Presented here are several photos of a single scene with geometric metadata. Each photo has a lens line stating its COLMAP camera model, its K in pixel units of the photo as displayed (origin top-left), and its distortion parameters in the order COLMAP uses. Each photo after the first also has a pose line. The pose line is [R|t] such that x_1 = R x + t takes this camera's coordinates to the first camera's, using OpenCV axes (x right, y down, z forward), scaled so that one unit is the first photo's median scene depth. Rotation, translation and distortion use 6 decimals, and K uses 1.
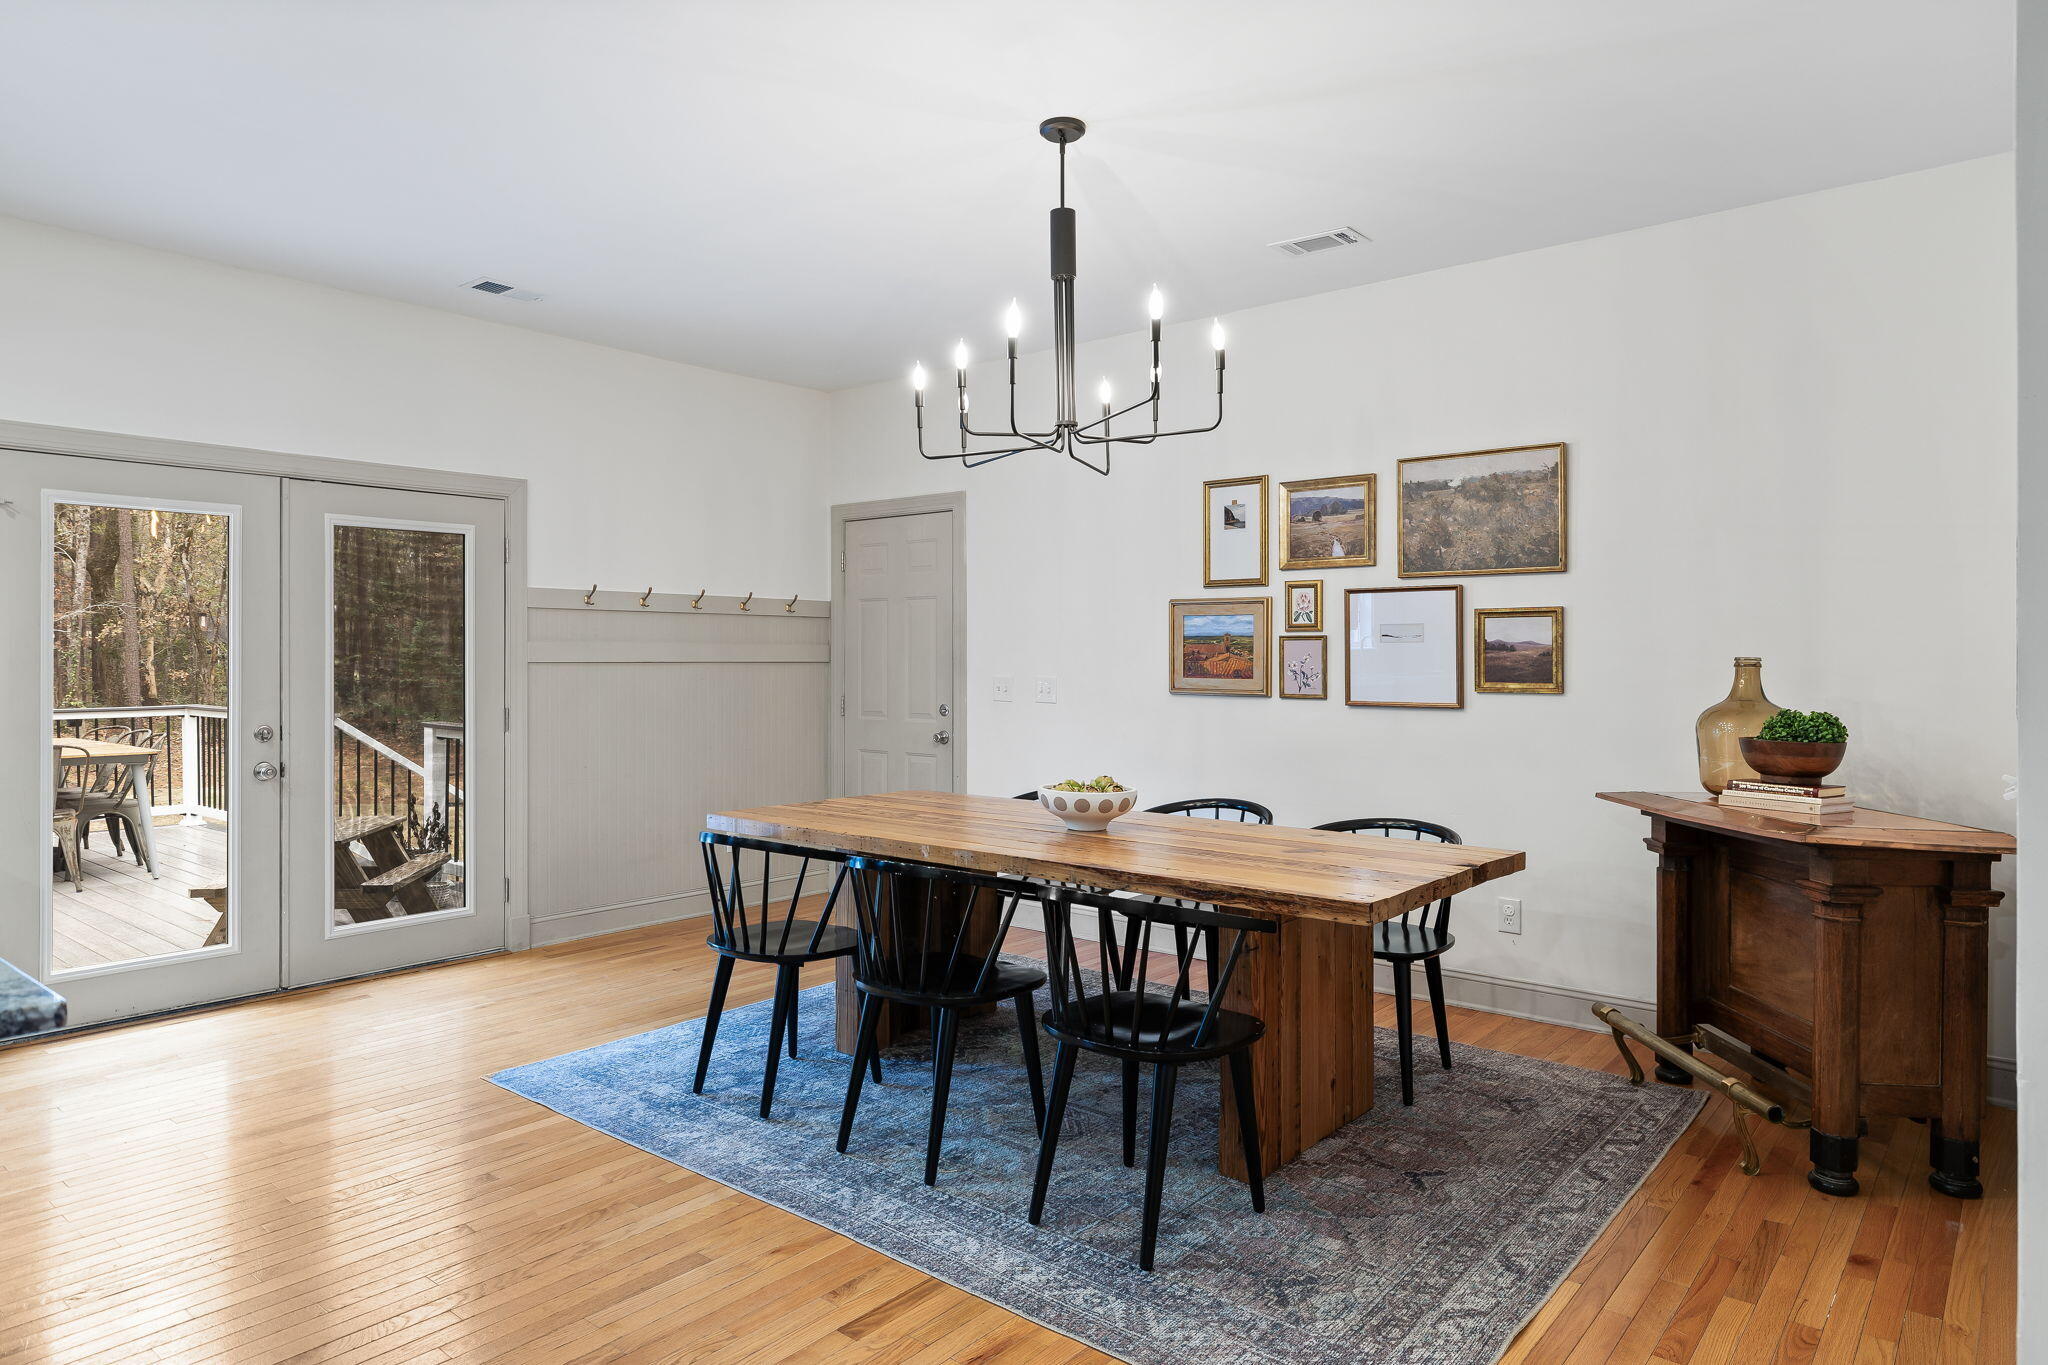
lens RADIAL K [[1241.1, 0, 1024.0], [0, 1241.1, 682.5], [0, 0, 1]] dist [-0.003650, -0.000695]
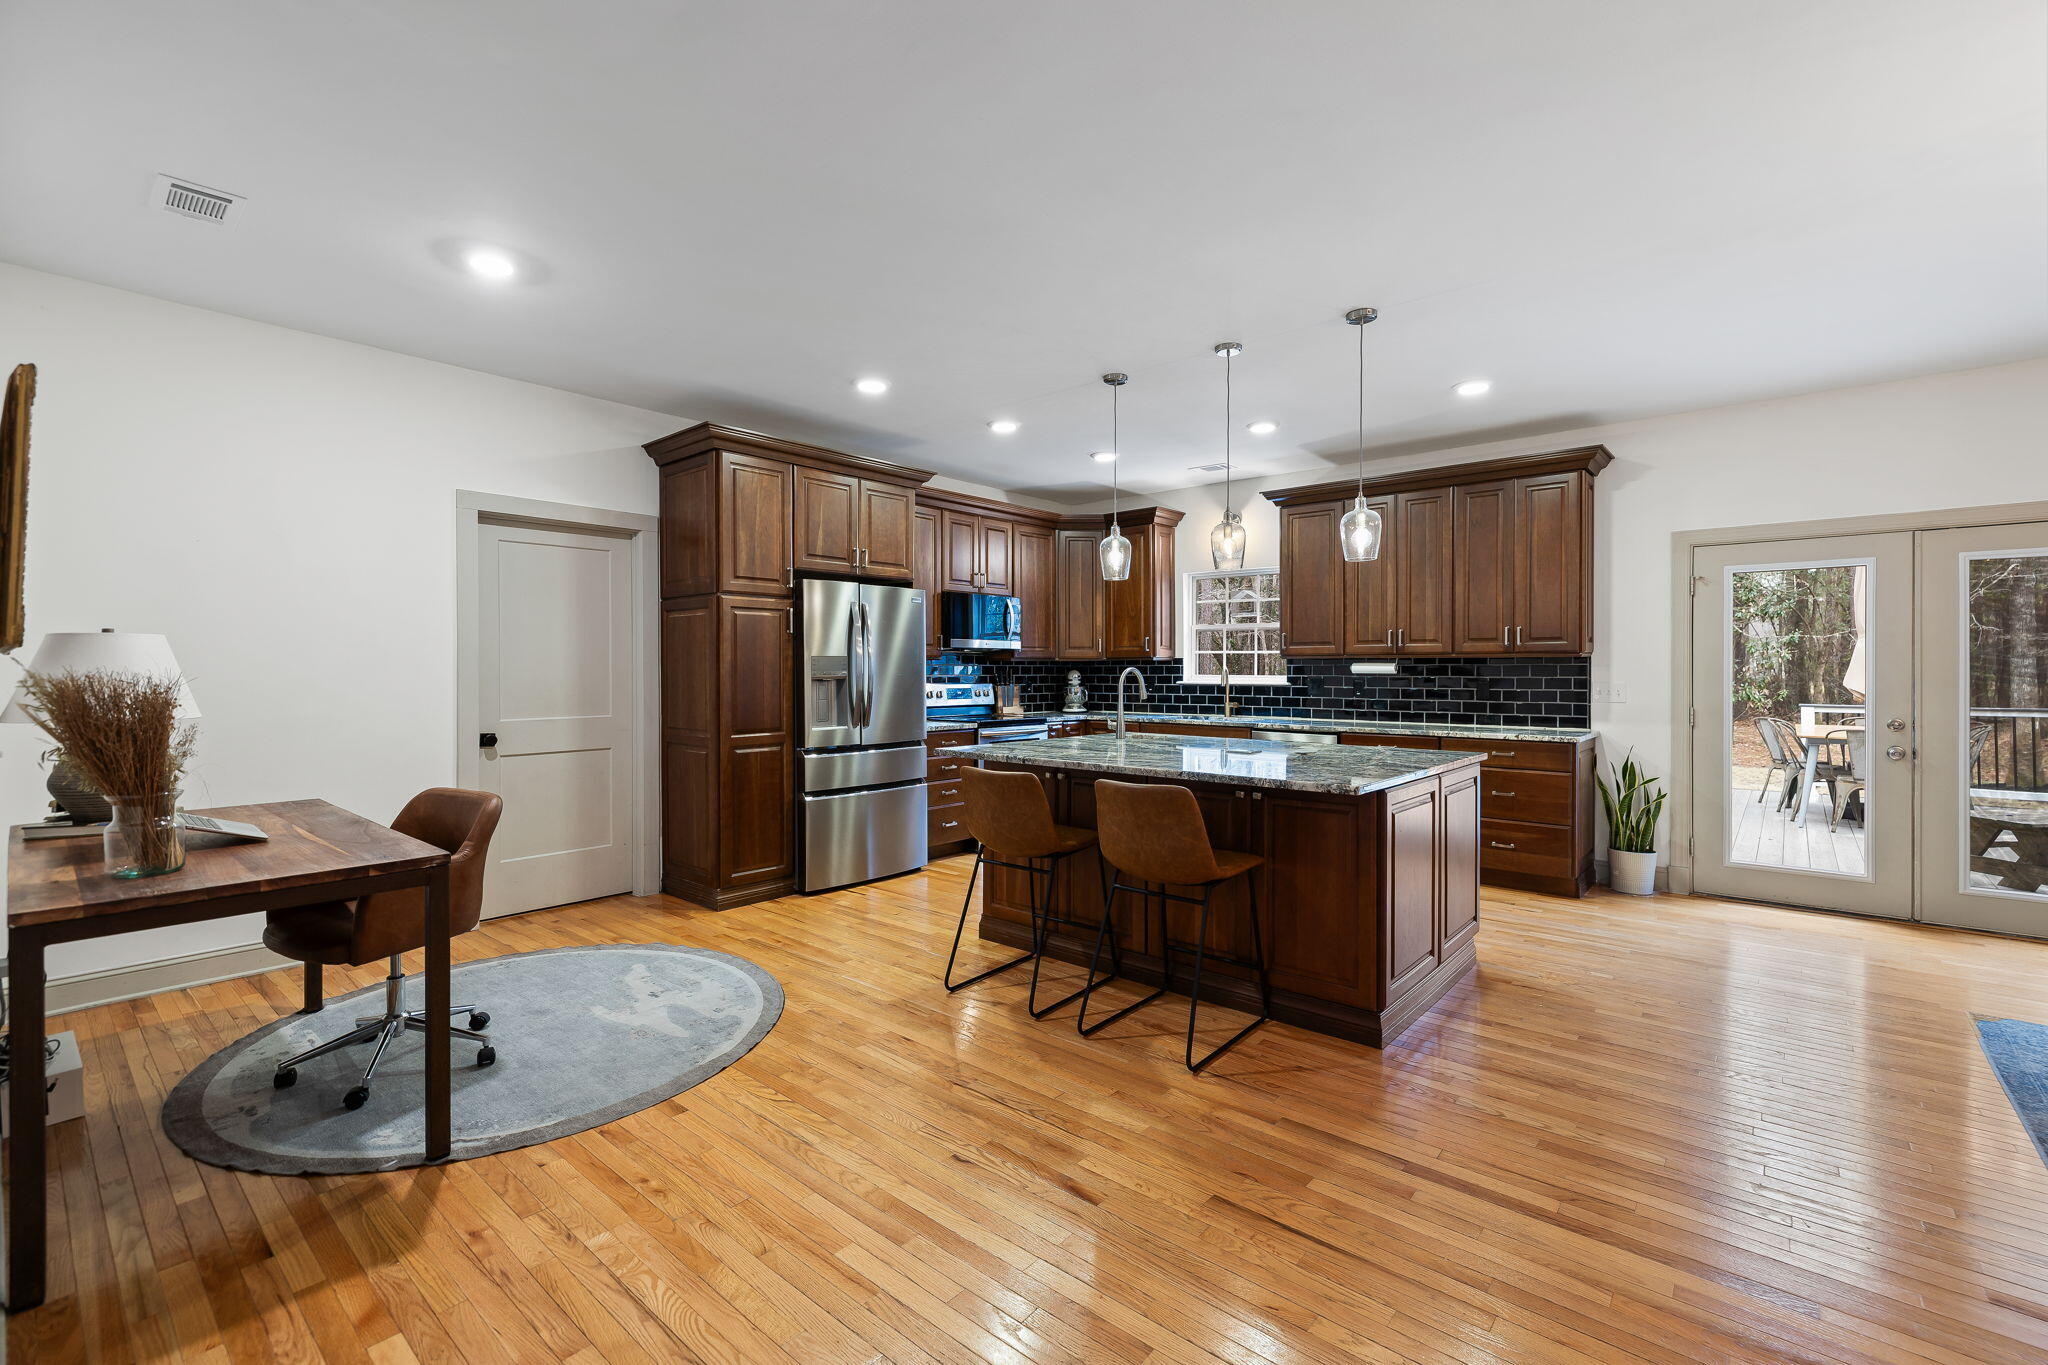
lens RADIAL K [[890.0, 0, 1010.2], [0, 890.0, 668.3], [0, 0, 1]] dist [0.000378, -0.000005]
pose [[-0.025943, 0.001562, -0.999662, 0.359576], [-0.025745, 0.999666, 0.002230, 0.002625], [0.999332, 0.025794, -0.025894, 0.069698]]
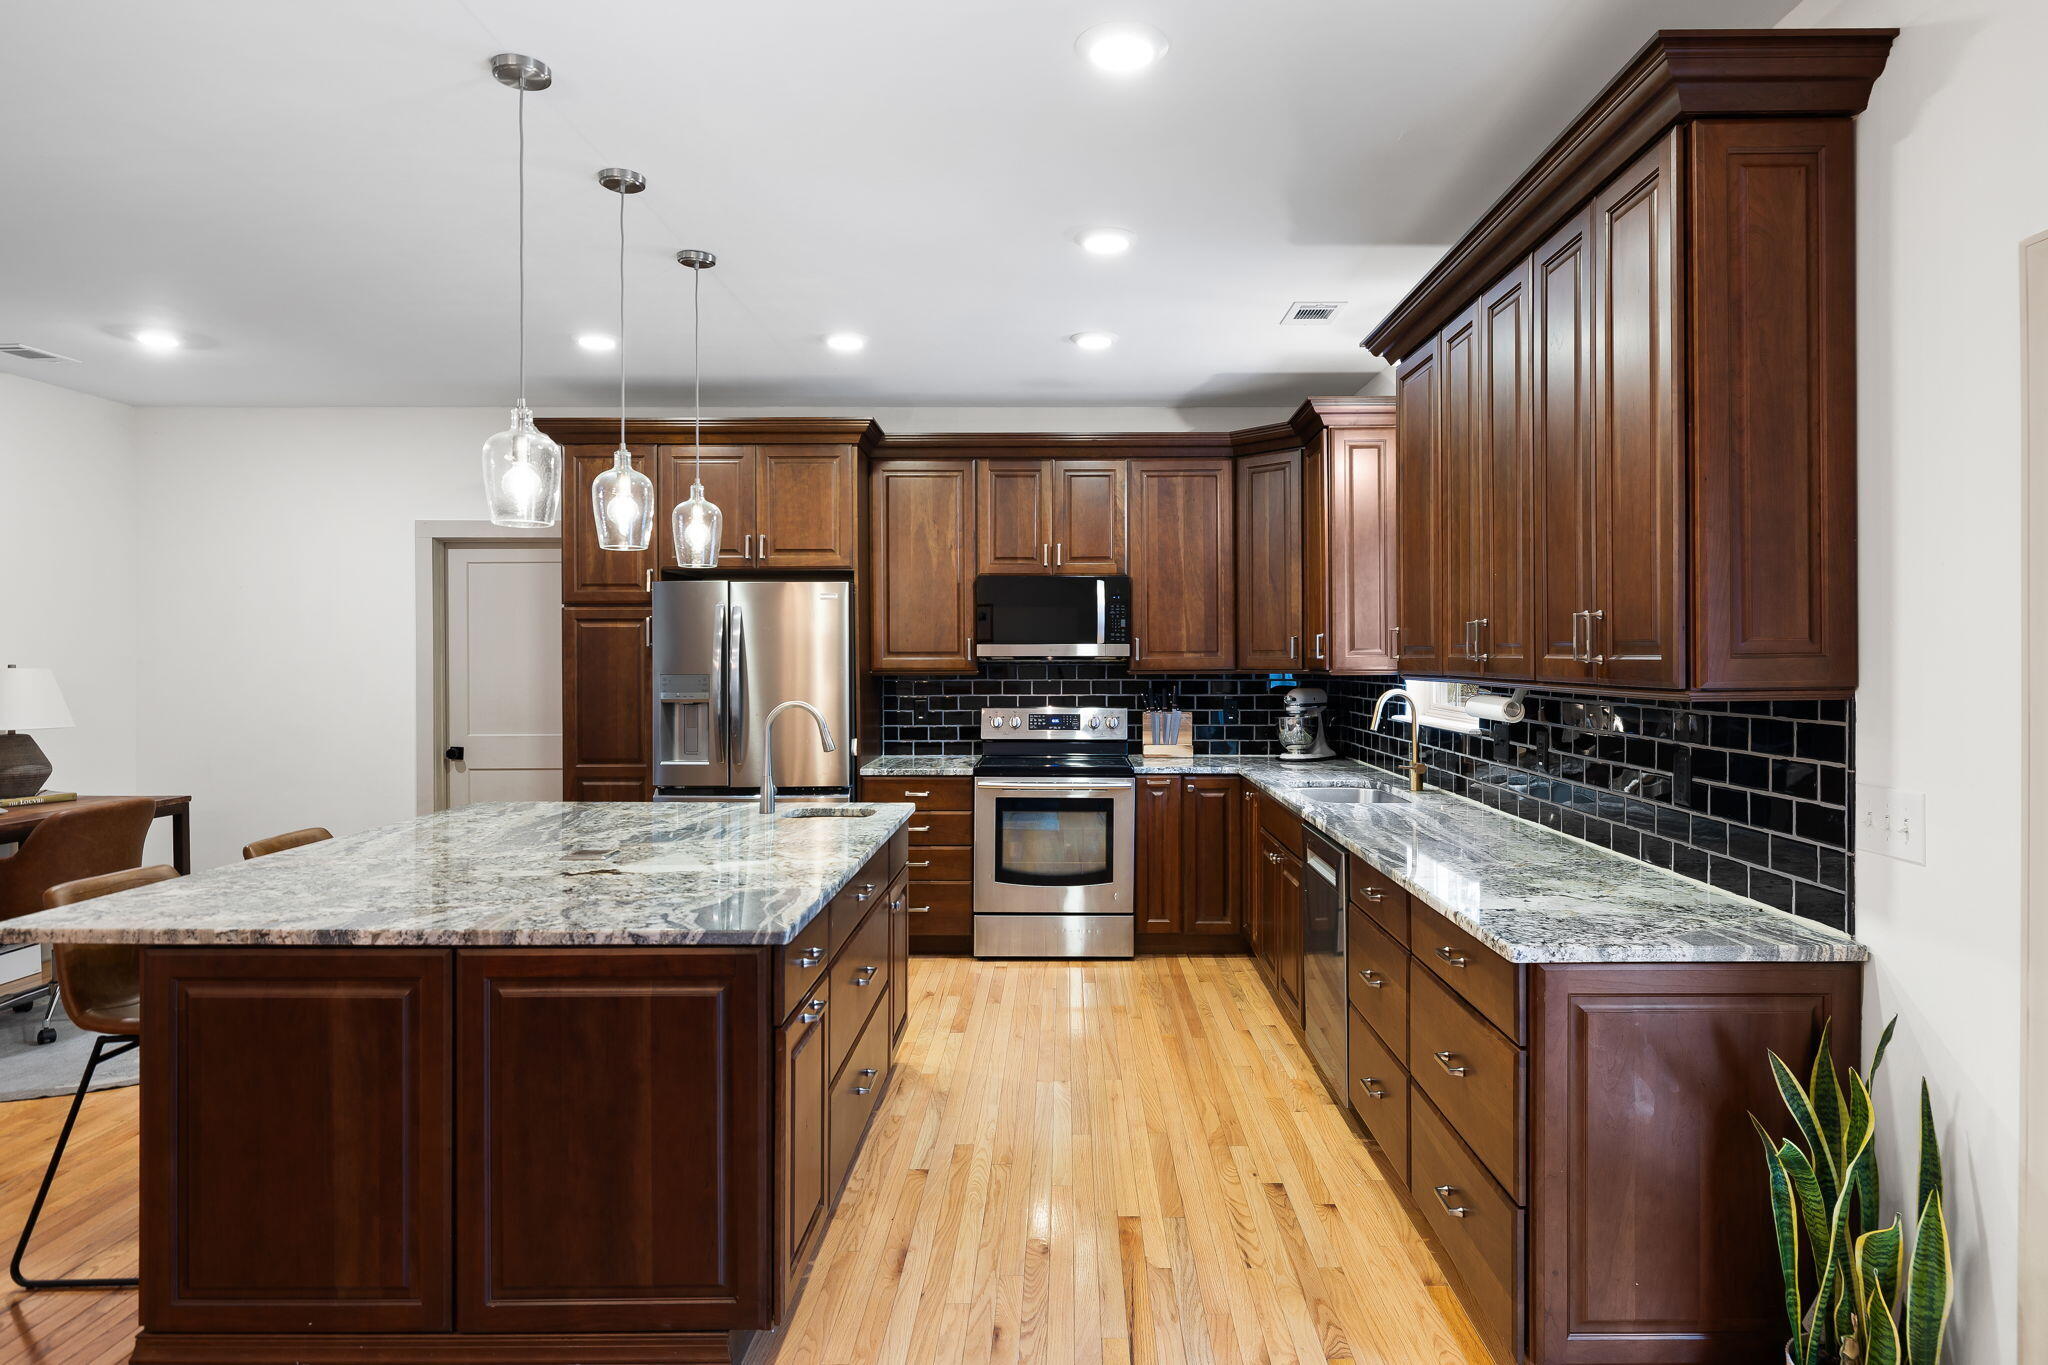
lens RADIAL K [[1160.9, 0, 1024.0], [0, 1160.9, 682.5], [0, 0, 1]] dist [0.001428, 0.000223]
pose [[-0.779745, 0.017643, -0.625848, -0.247443], [-0.012139, 0.998989, 0.043286, -0.048980], [0.625979, 0.041349, -0.778743, 0.905252]]
